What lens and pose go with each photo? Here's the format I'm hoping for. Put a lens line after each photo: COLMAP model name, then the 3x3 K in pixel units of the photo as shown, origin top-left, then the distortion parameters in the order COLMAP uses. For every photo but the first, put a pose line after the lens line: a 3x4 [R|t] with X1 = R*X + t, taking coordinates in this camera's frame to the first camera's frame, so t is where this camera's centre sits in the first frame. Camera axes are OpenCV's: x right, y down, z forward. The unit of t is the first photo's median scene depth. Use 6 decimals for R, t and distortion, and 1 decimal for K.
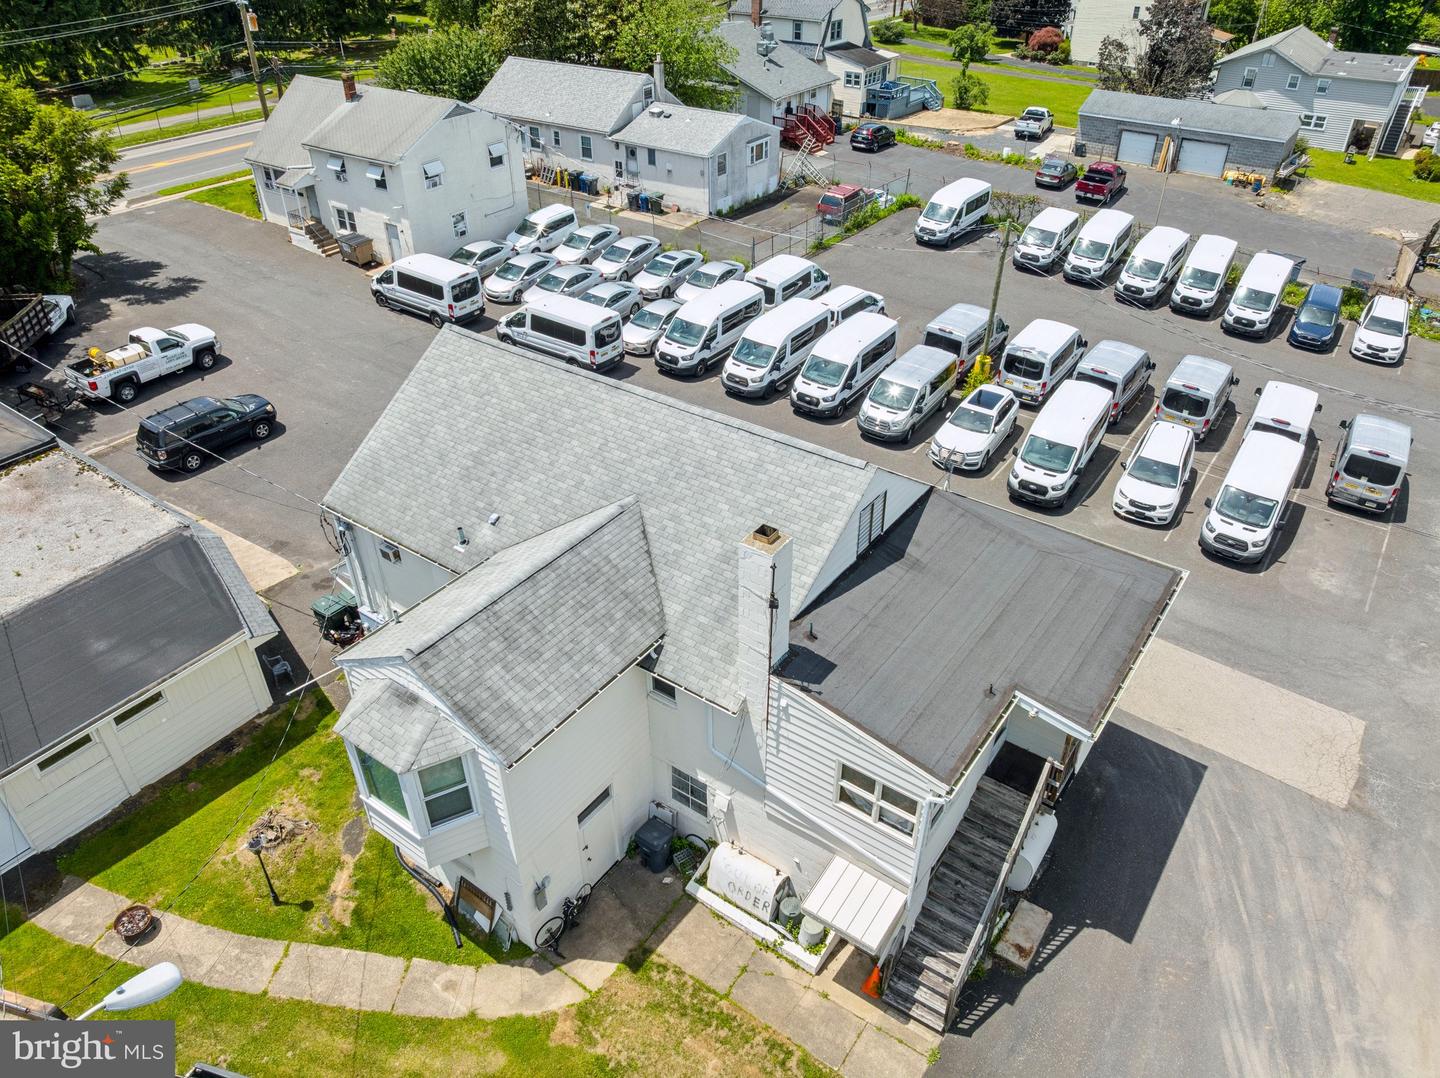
lens RADIAL K [[1012.0, 0, 721.4], [0, 1012.0, 524.8], [0, 0, 1]] dist [-0.038746, 0.004314]
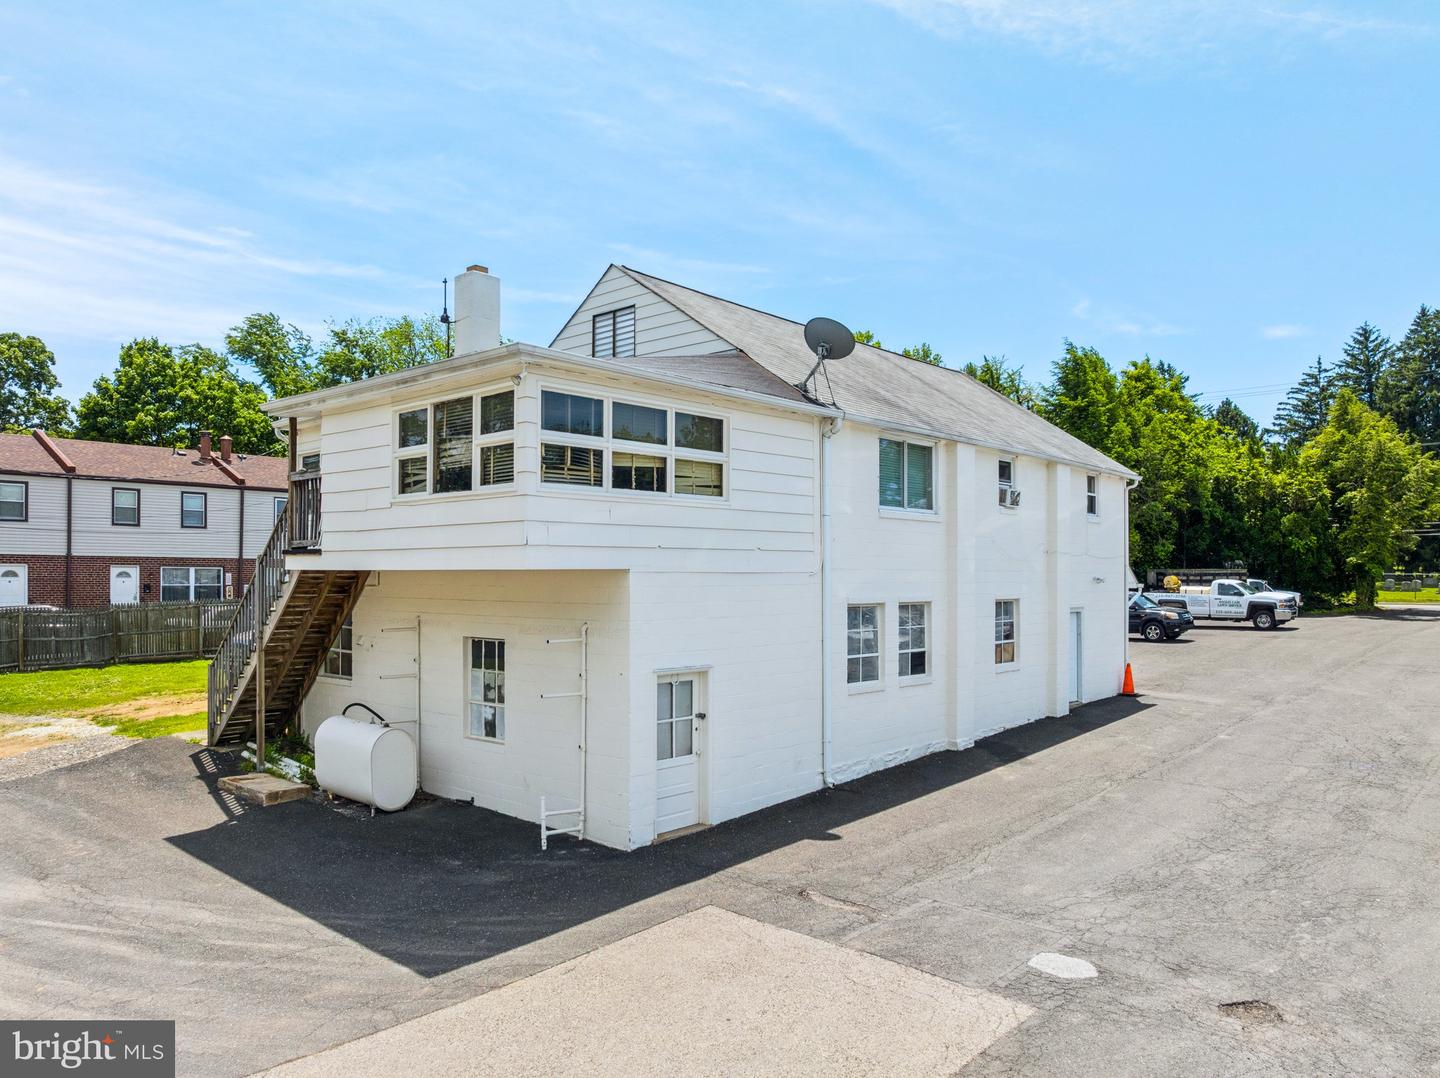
lens RADIAL K [[1055.7, 0, 671.6], [0, 1055.7, 536.8], [0, 0, 1]] dist [-0.039019, -0.003460]
pose [[-0.136232, -0.040216, -0.989860, 0.446699], [-0.555641, 0.830323, 0.042738, 0.030820], [0.820185, 0.555829, -0.135462, 0.540035]]
